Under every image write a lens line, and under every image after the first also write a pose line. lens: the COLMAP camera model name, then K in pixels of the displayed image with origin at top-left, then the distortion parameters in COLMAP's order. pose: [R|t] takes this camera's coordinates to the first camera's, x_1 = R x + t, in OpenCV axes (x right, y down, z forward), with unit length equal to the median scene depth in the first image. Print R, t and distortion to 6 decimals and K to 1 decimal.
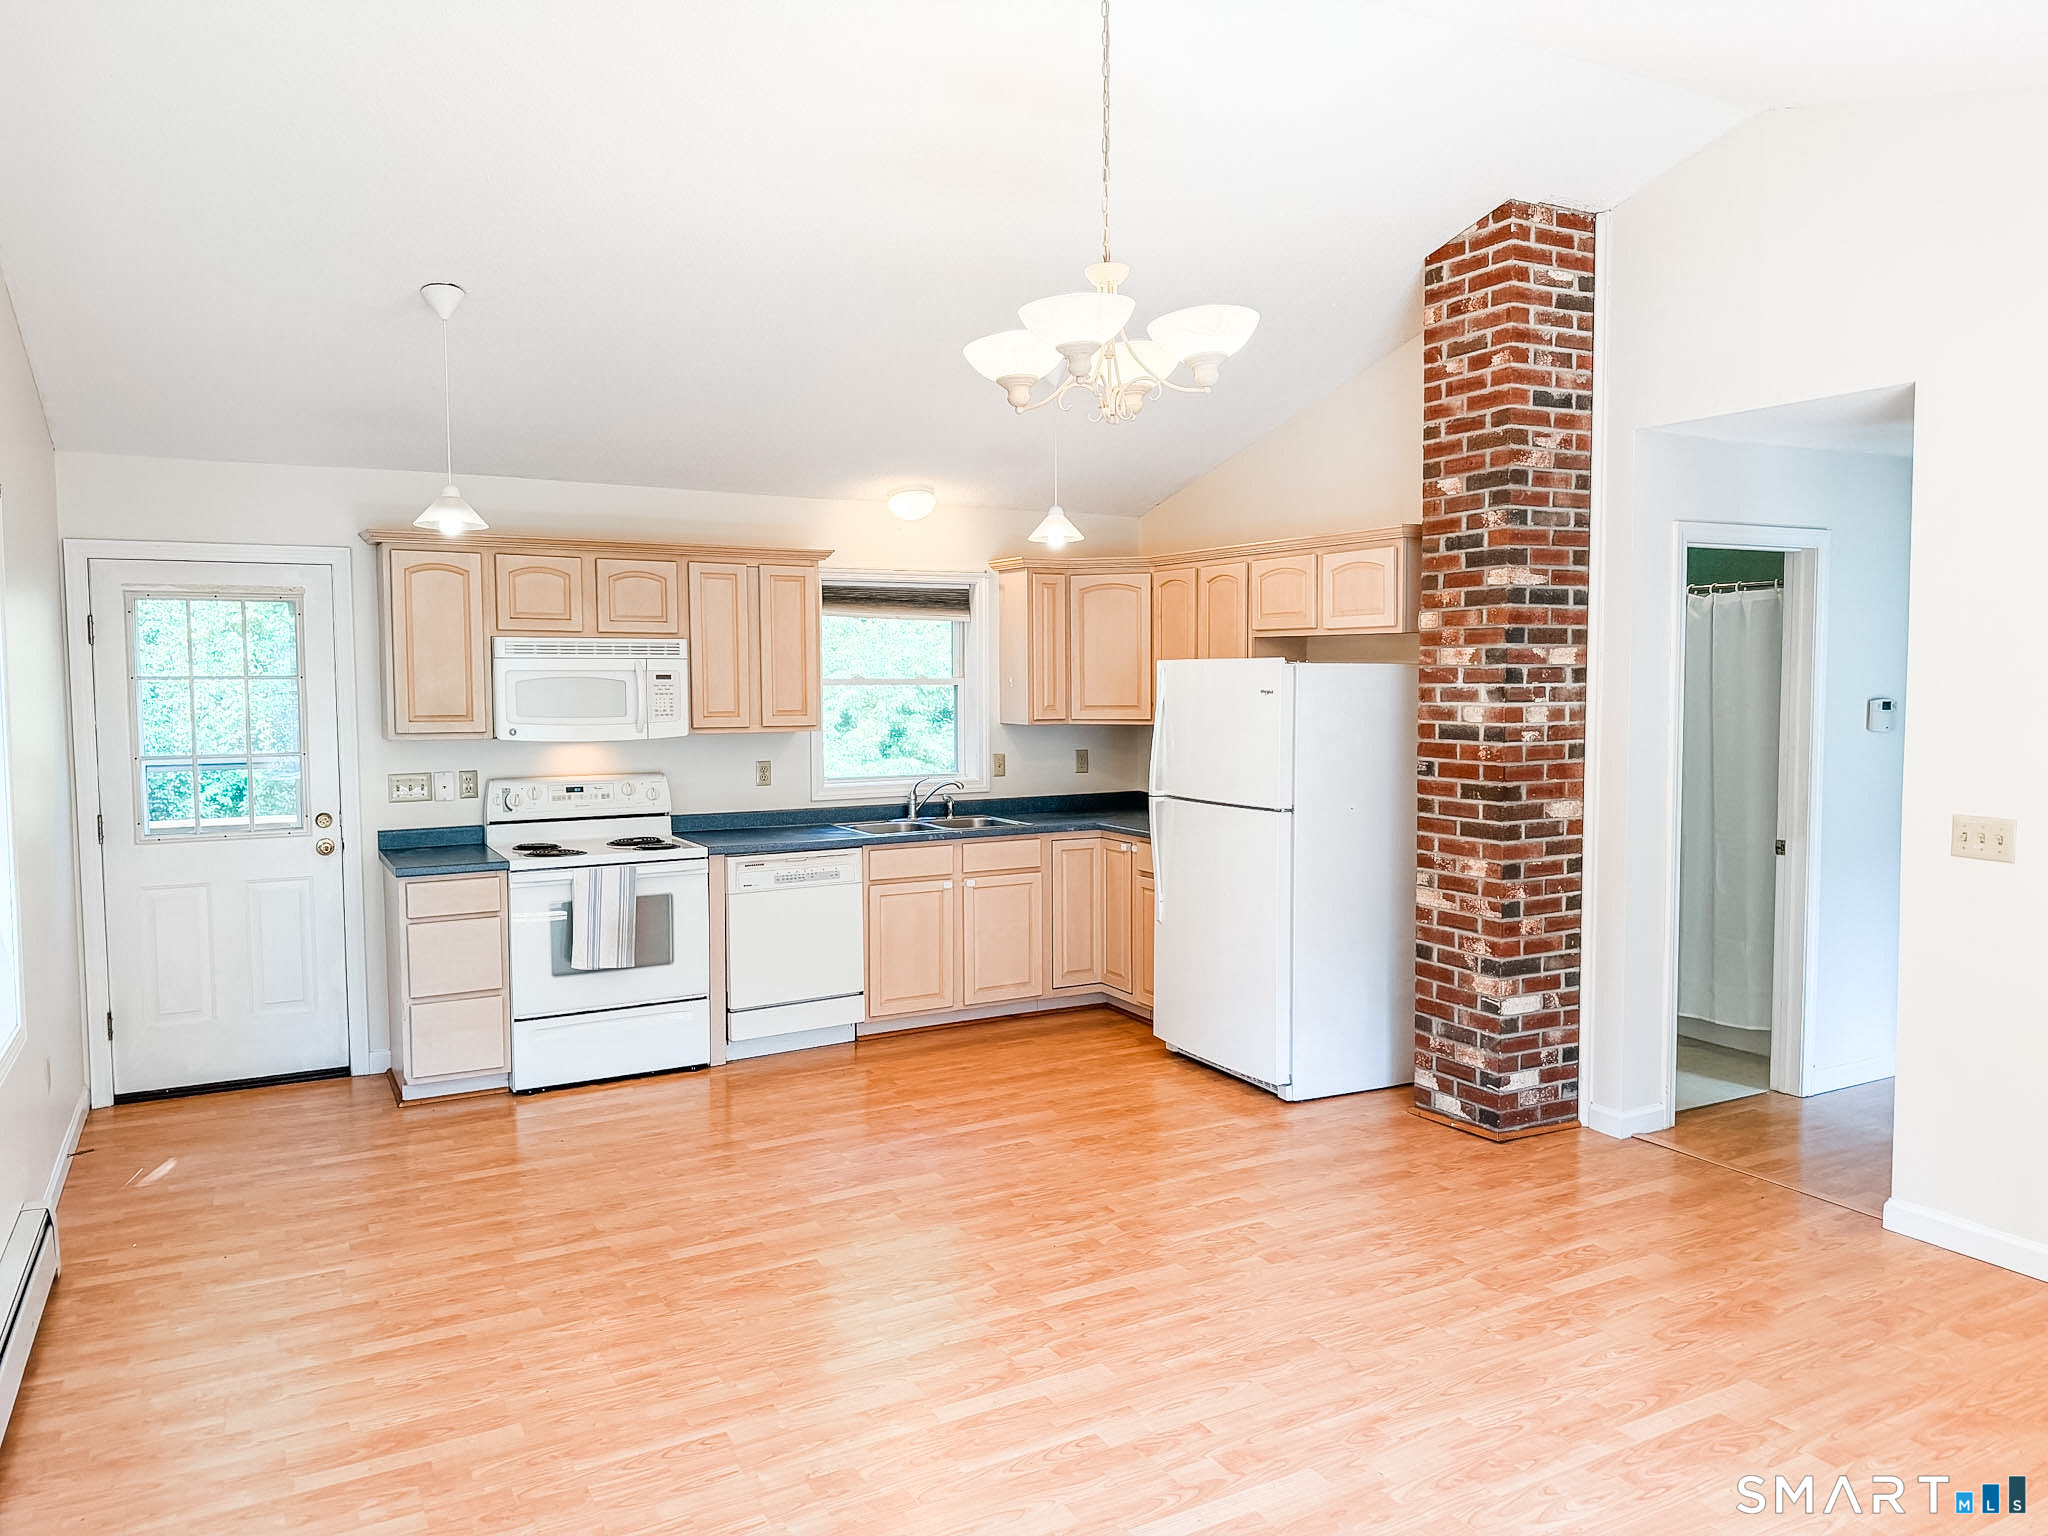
lens RADIAL K [[1426.7, 0, 1015.9], [0, 1426.7, 759.9], [0, 0, 1]] dist [0.072332, -0.103083]
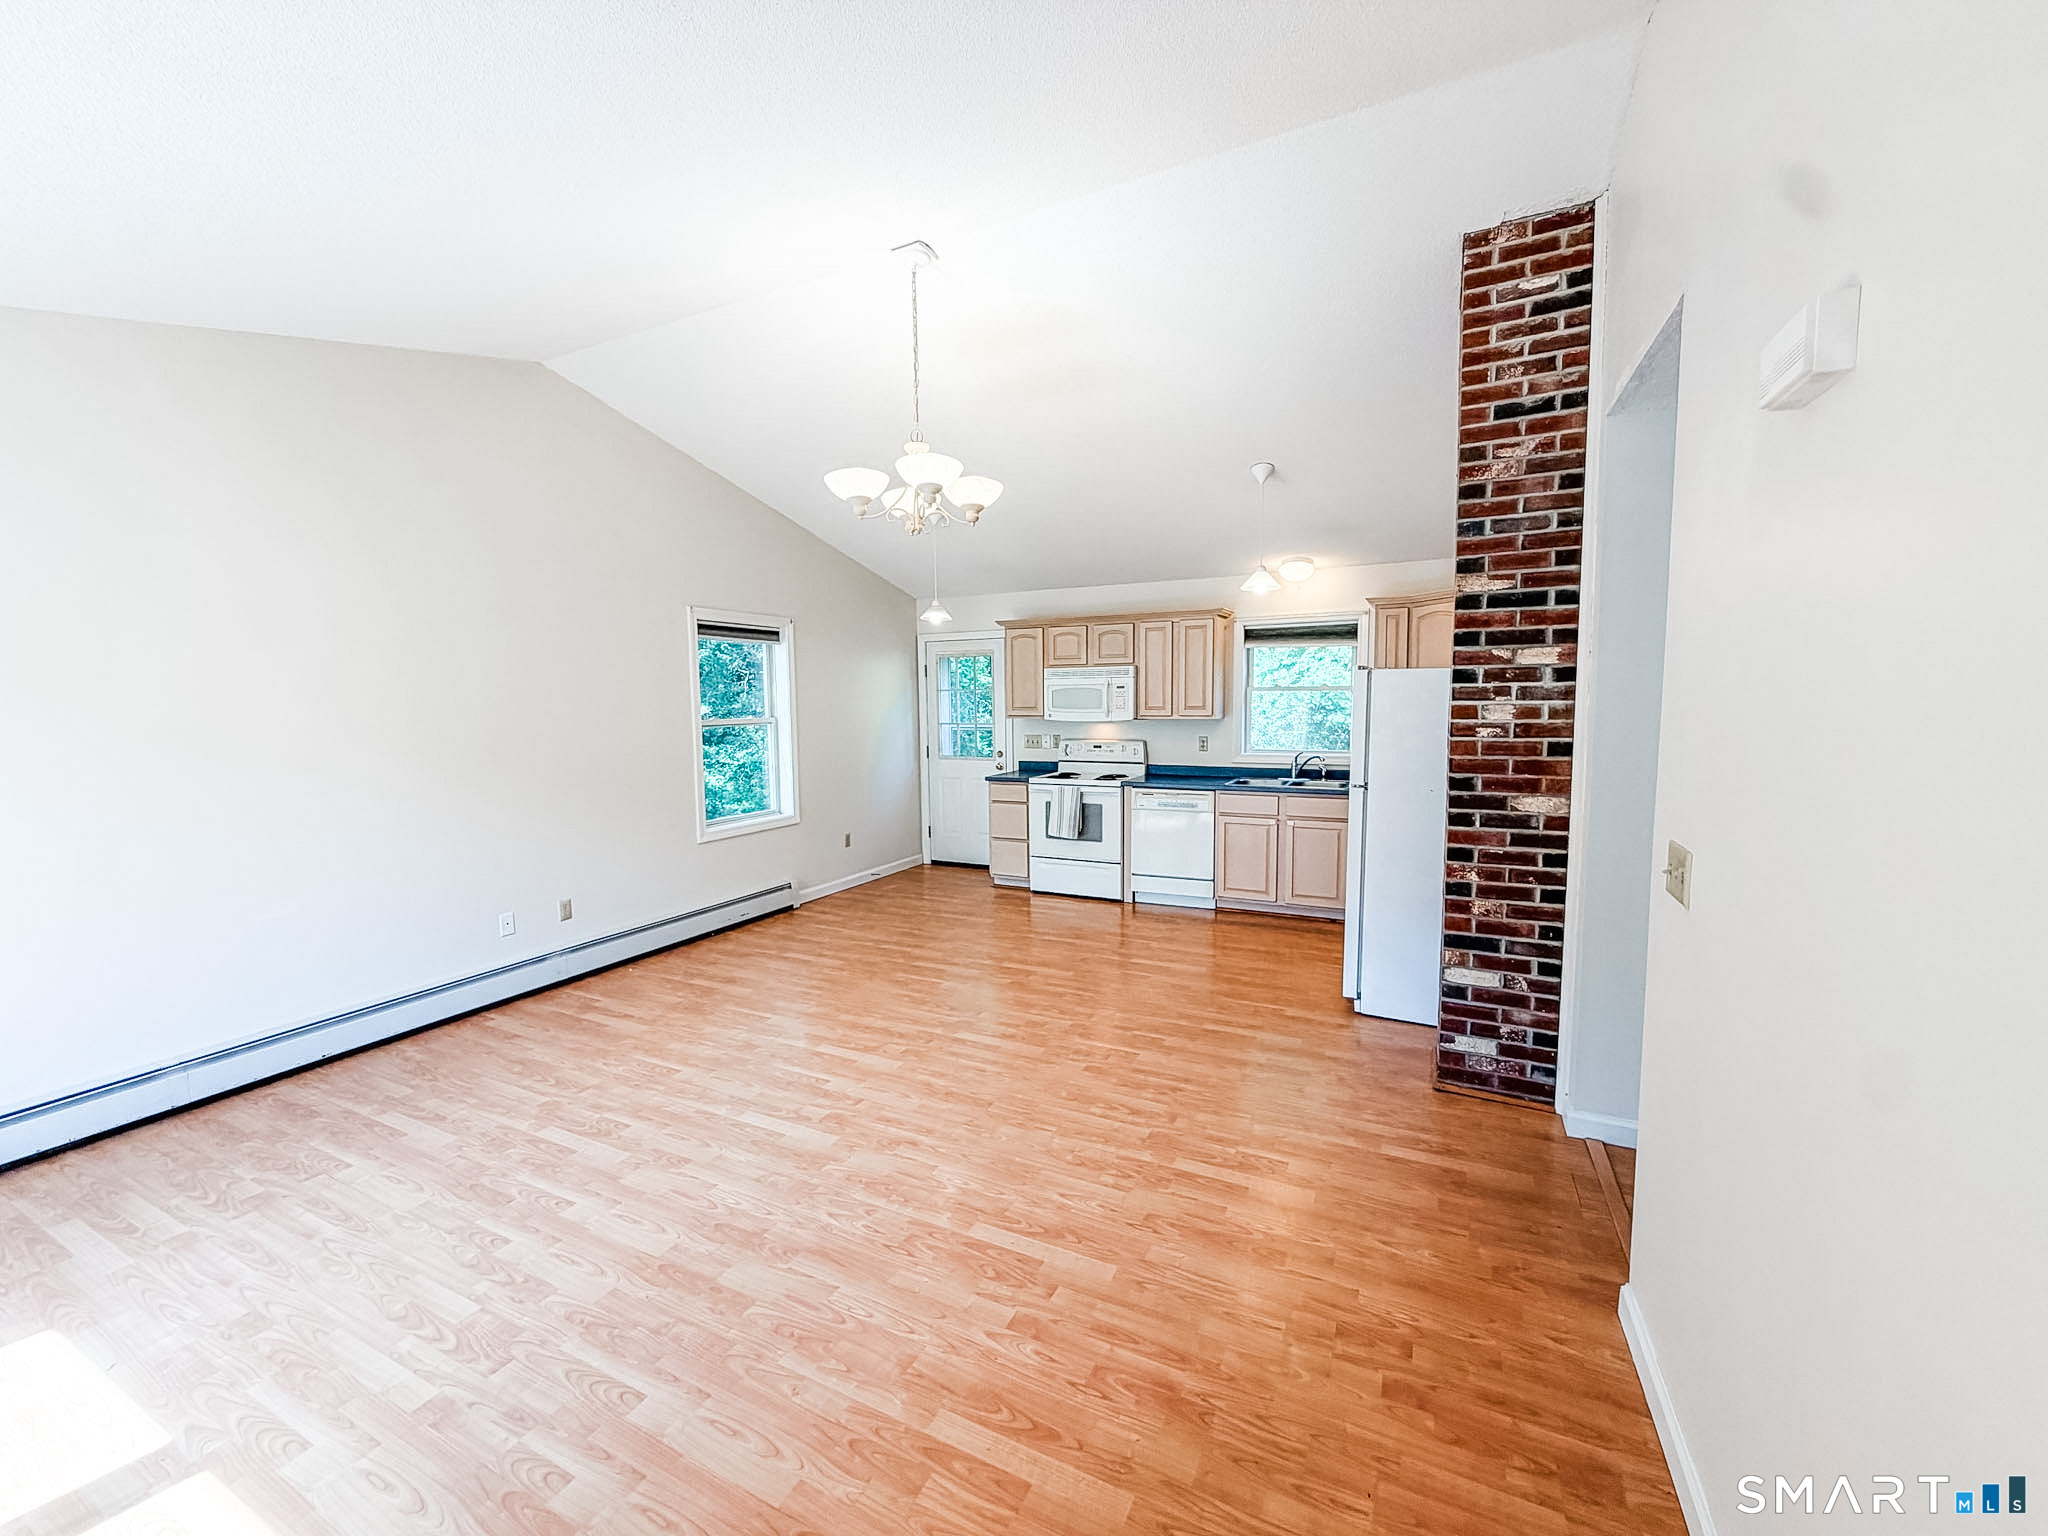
lens RADIAL K [[806.1, 0, 1024.0], [0, 806.1, 768.0], [0, 0, 1]] dist [0.000246, 0.000157]
pose [[0.577817, 0.069257, -0.813223, 0.642684], [-0.040849, 0.997598, 0.055934, -0.009390], [0.815144, 0.000900, 0.579258, 0.364747]]
